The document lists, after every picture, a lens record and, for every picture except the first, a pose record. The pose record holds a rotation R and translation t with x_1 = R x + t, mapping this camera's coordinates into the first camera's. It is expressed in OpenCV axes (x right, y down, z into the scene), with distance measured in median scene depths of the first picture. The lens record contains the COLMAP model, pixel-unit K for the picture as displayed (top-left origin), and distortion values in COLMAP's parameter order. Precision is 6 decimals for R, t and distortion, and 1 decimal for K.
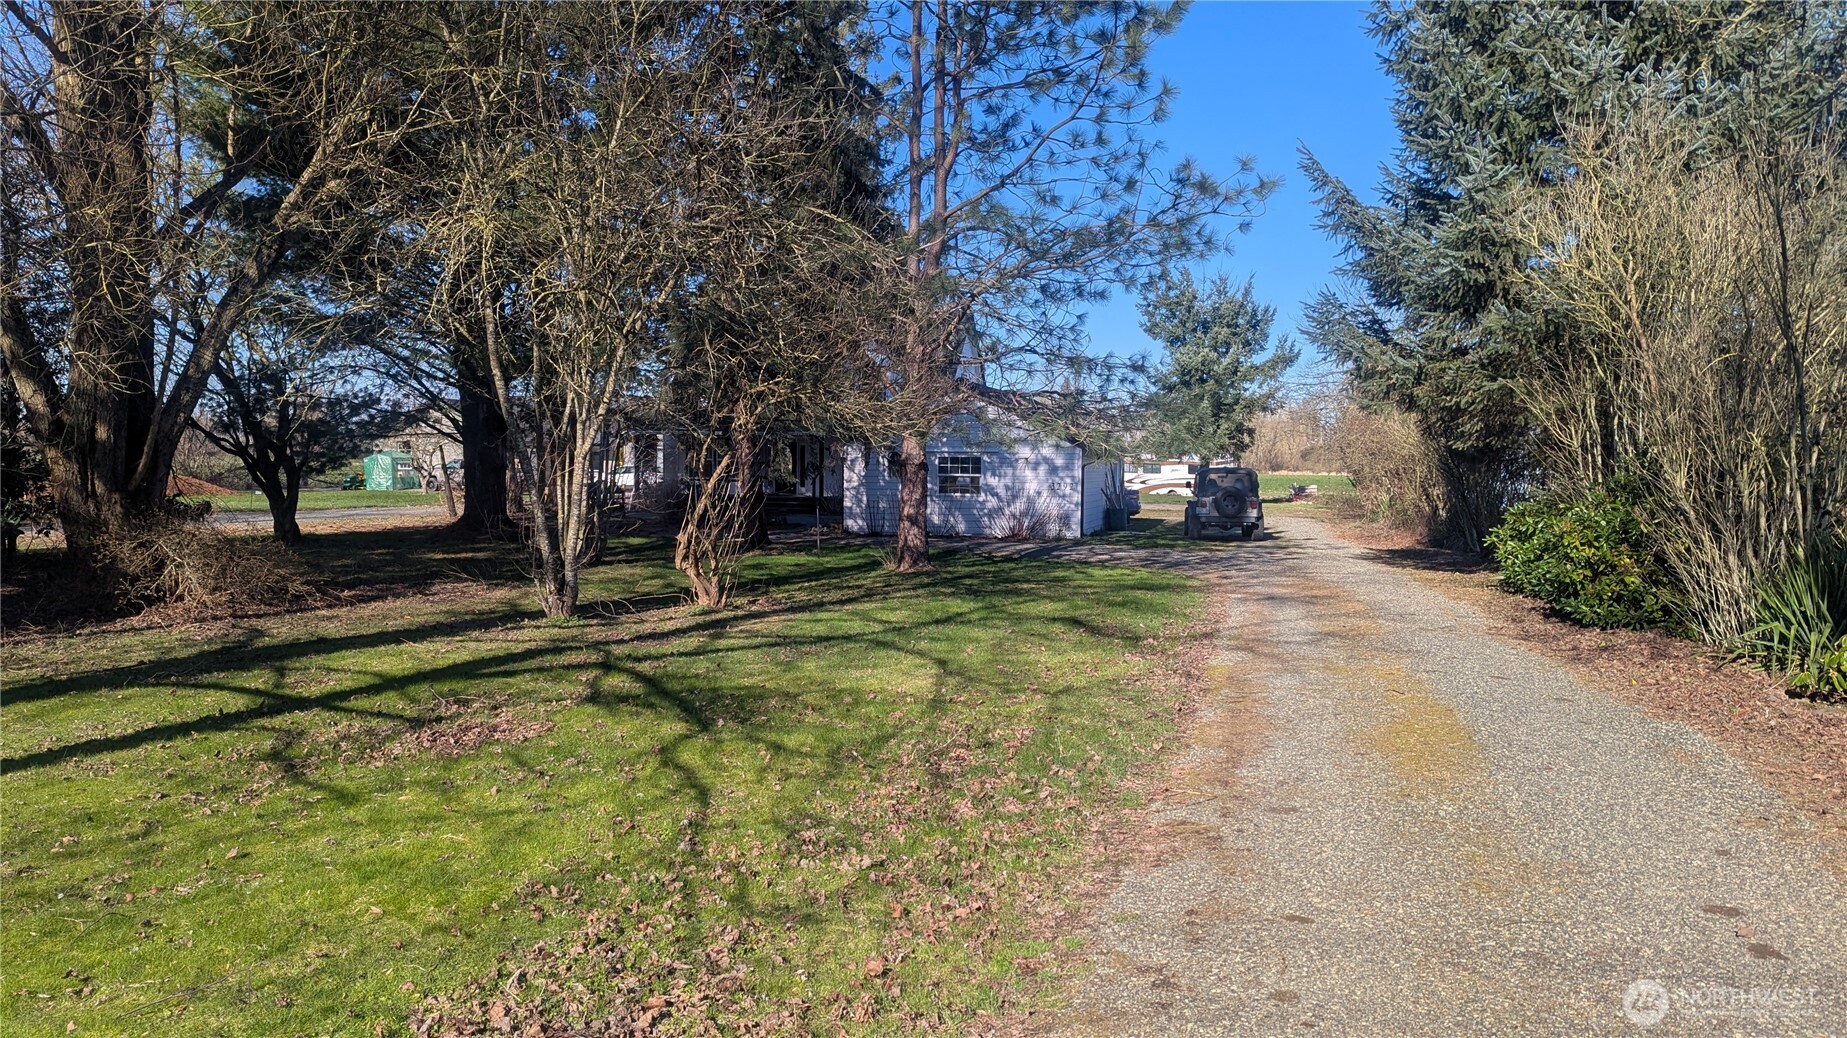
lens RADIAL K [[1286.6, 0, 923.5], [0, 1286.6, 519.0], [0, 0, 1]] dist [0.077095, -0.081177]
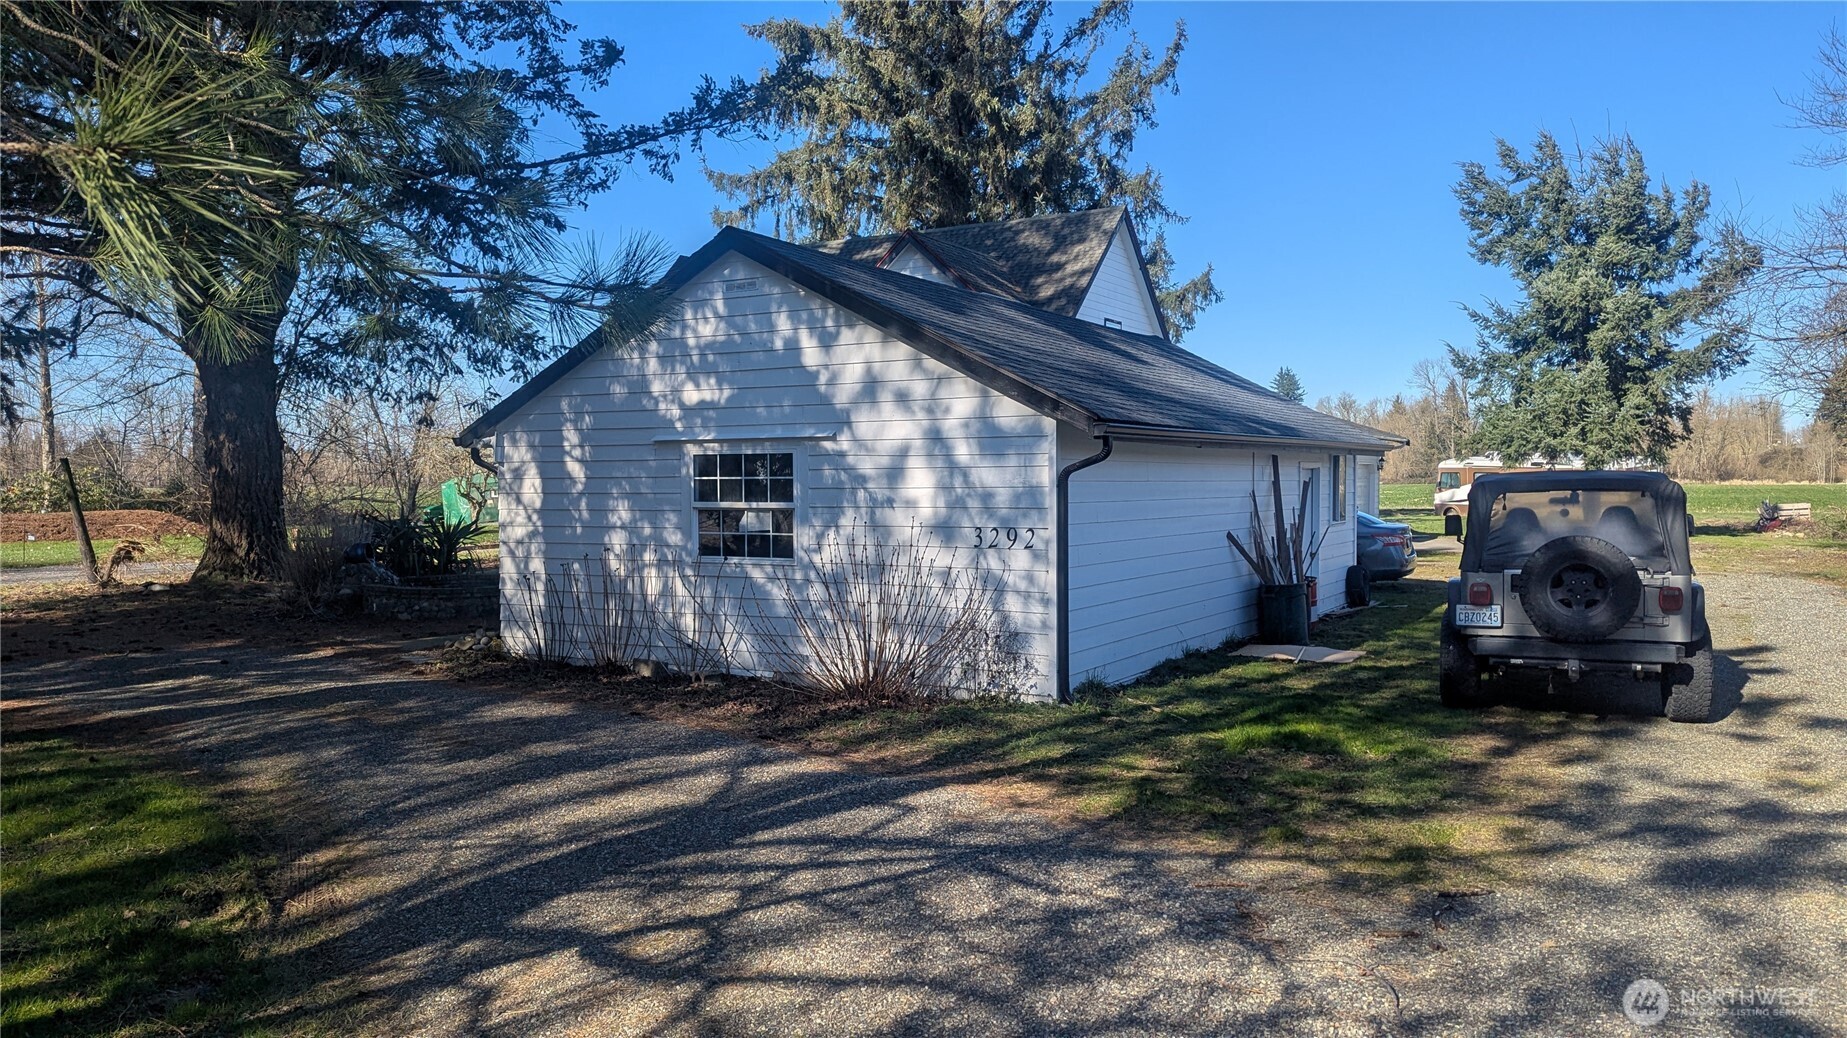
lens RADIAL K [[1286.6, 0, 923.5], [0, 1286.6, 519.0], [0, 0, 1]] dist [0.077095, -0.081177]
pose [[0.960250, -0.018051, -0.278558, 0.092675], [0.012725, 0.999700, -0.020916, -0.011974], [0.278852, 0.016540, 0.960191, 0.357535]]
